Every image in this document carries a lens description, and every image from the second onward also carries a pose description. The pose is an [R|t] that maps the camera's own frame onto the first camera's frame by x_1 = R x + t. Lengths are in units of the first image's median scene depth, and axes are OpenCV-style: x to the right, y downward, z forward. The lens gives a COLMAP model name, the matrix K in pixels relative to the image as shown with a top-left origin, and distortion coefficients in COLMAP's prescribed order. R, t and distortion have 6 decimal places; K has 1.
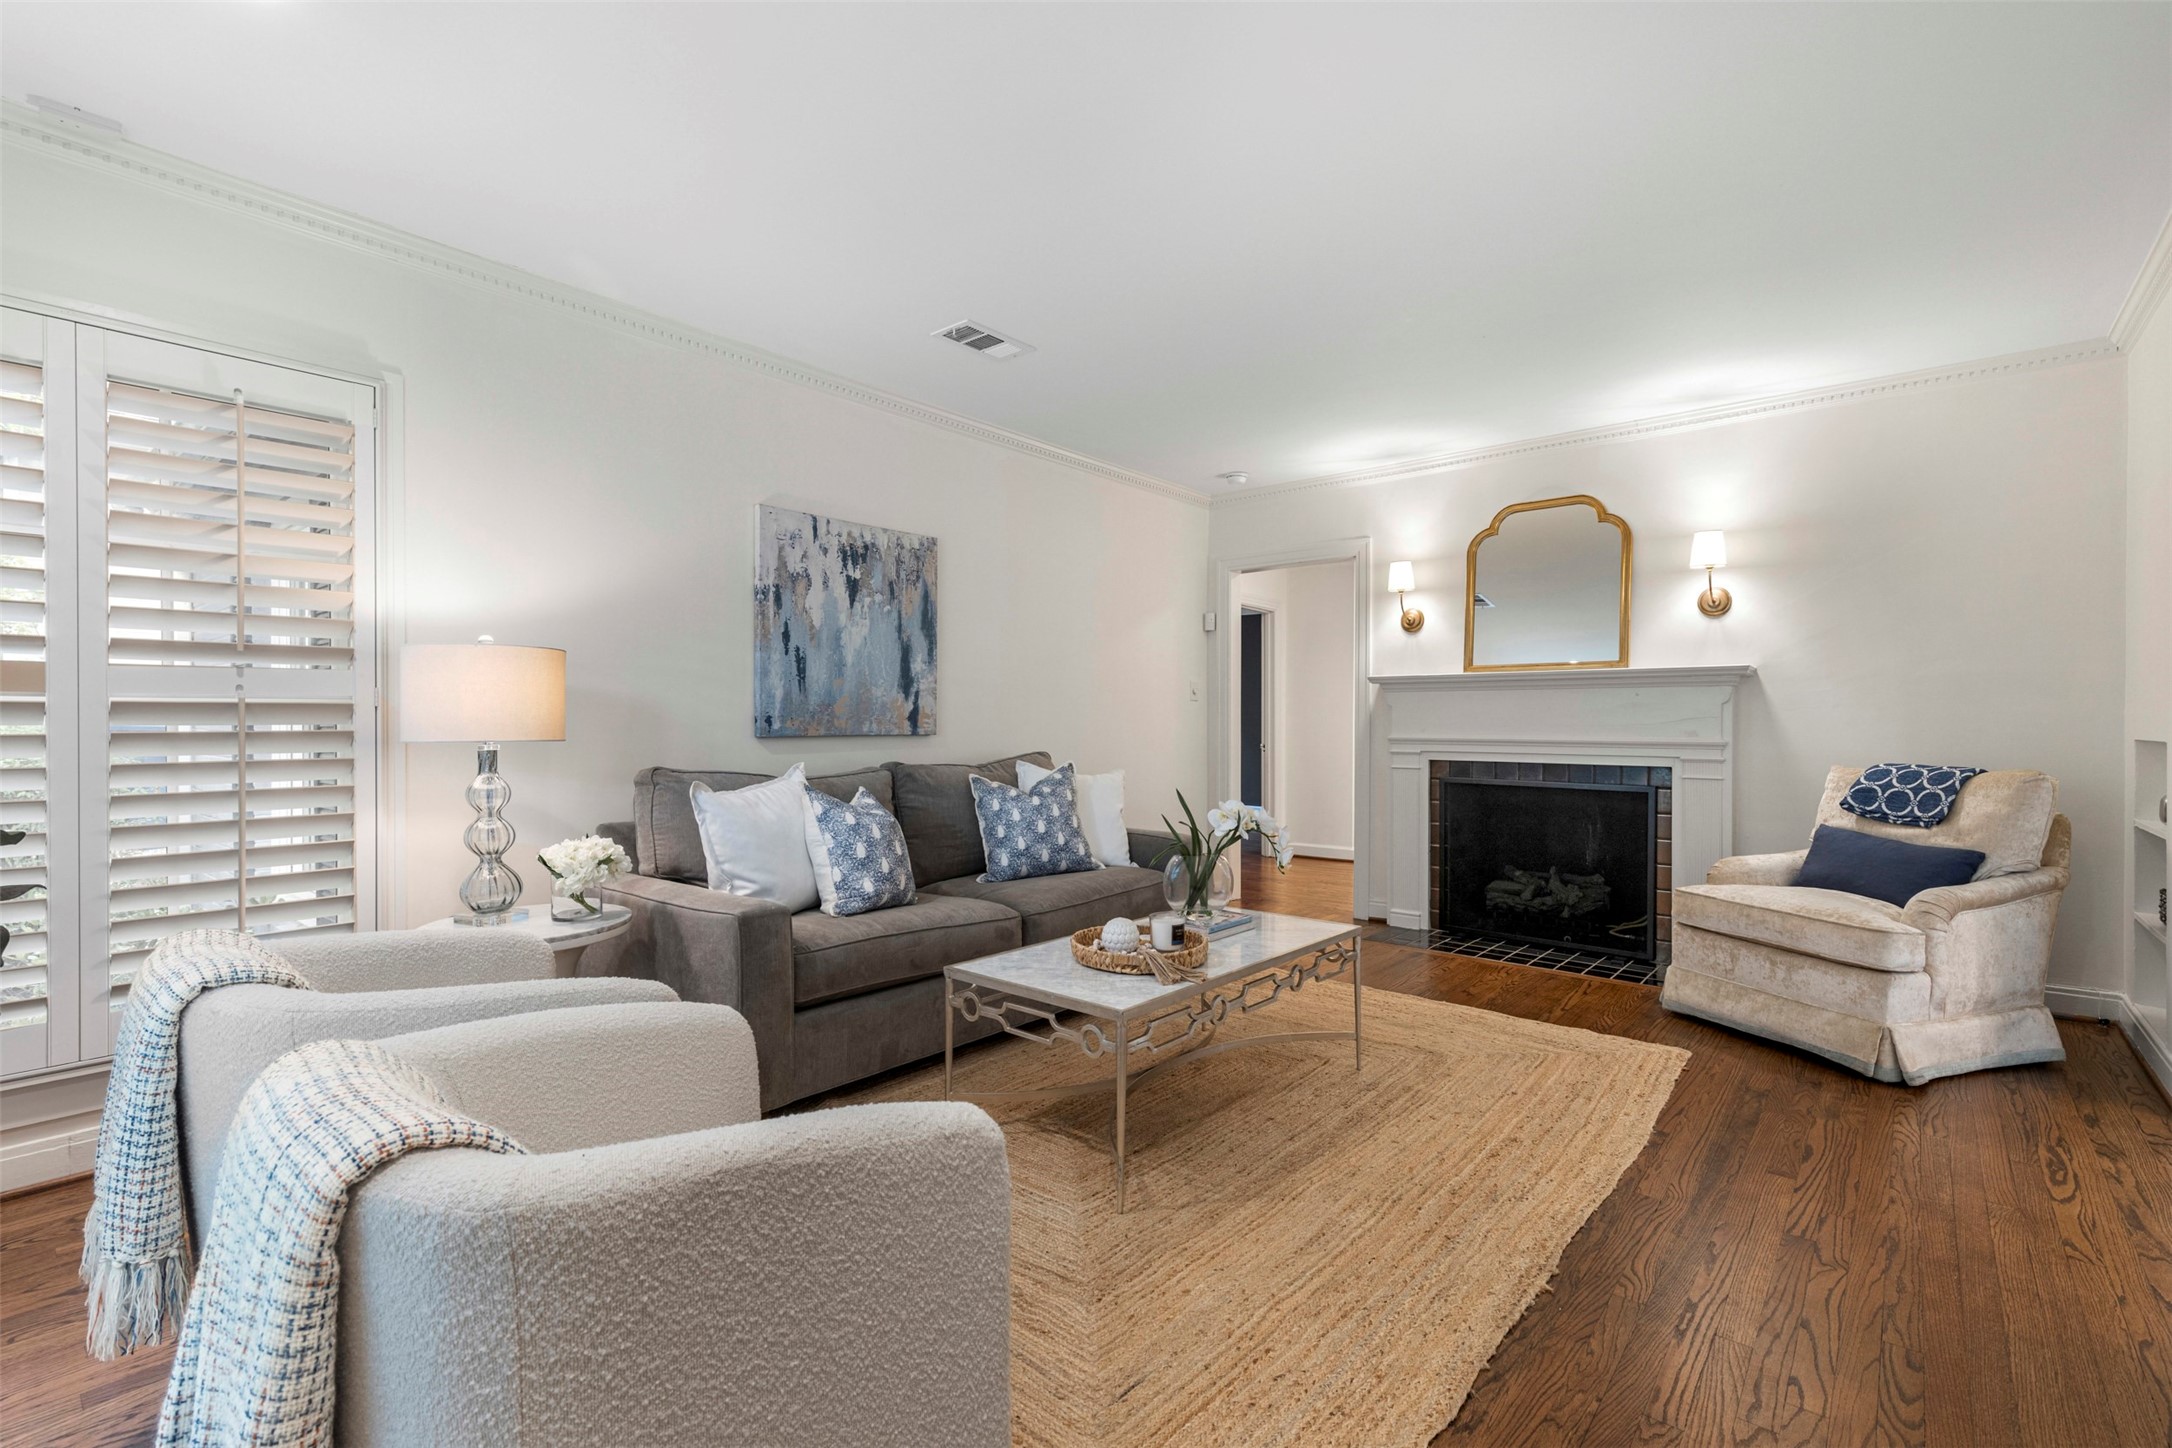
lens RADIAL K [[981.0, 0, 1091.1], [0, 981.0, 726.7], [0, 0, 1]] dist [0.005088, 0.000112]
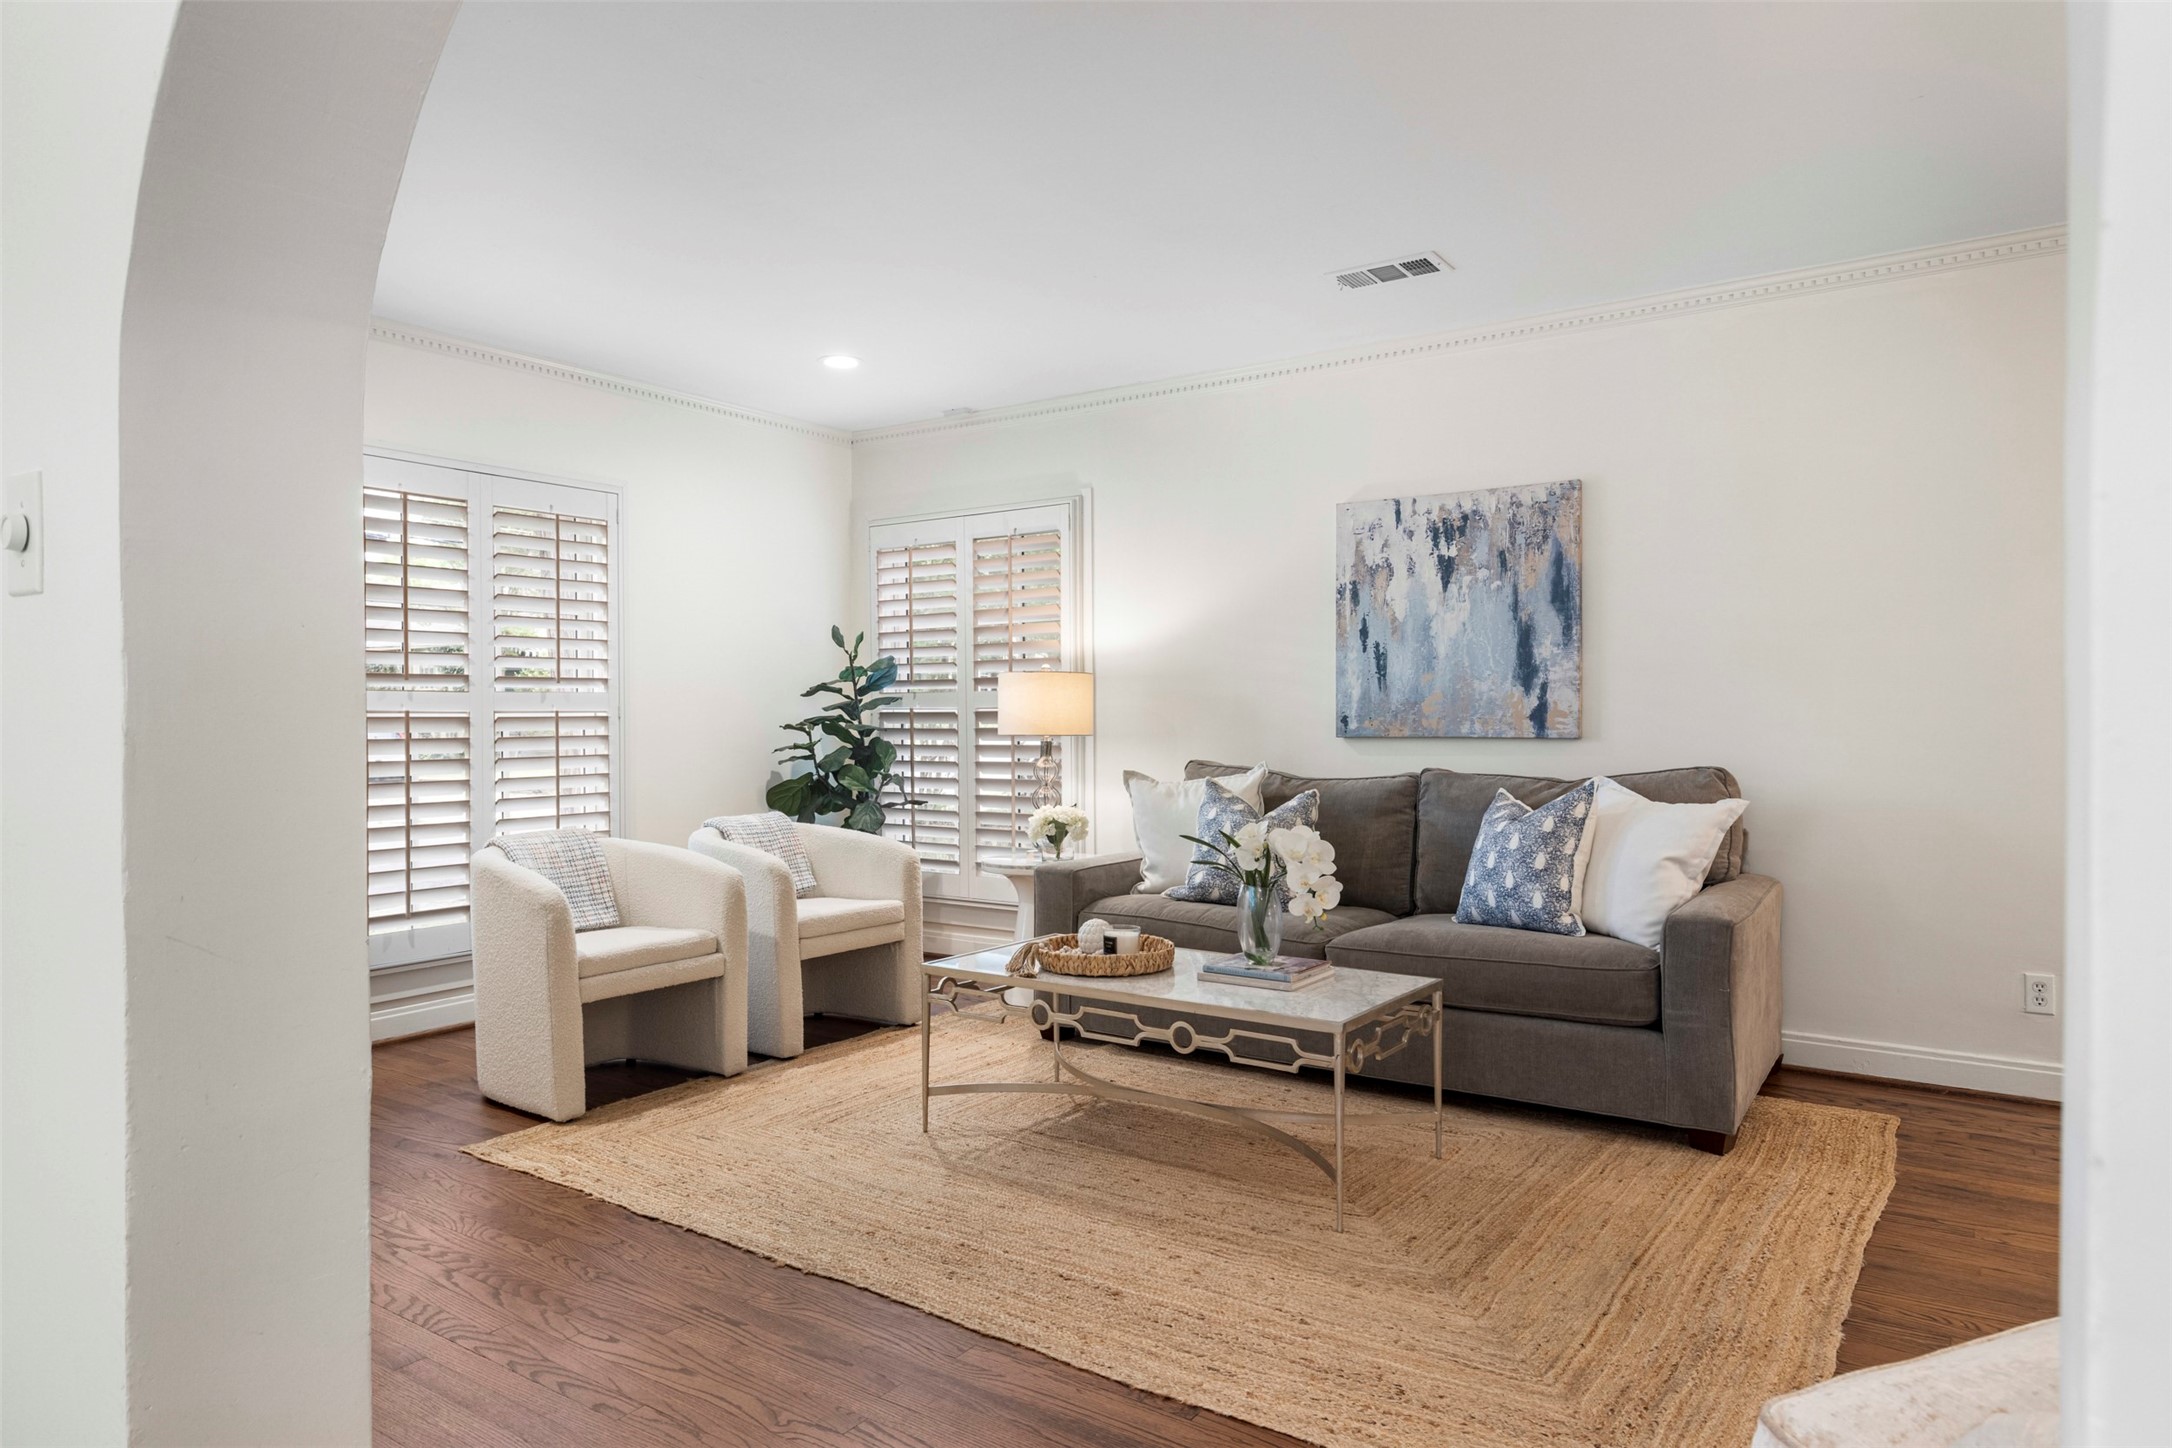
lens RADIAL K [[1358.8, 0, 1090.2], [0, 1358.8, 722.1], [0, 0, 1]] dist [0.006400, 0.000442]
pose [[0.079909, -0.002347, -0.996799, 0.956096], [-0.004227, 0.999987, -0.002694, -0.000013], [0.996793, 0.004429, 0.079899, 0.600169]]
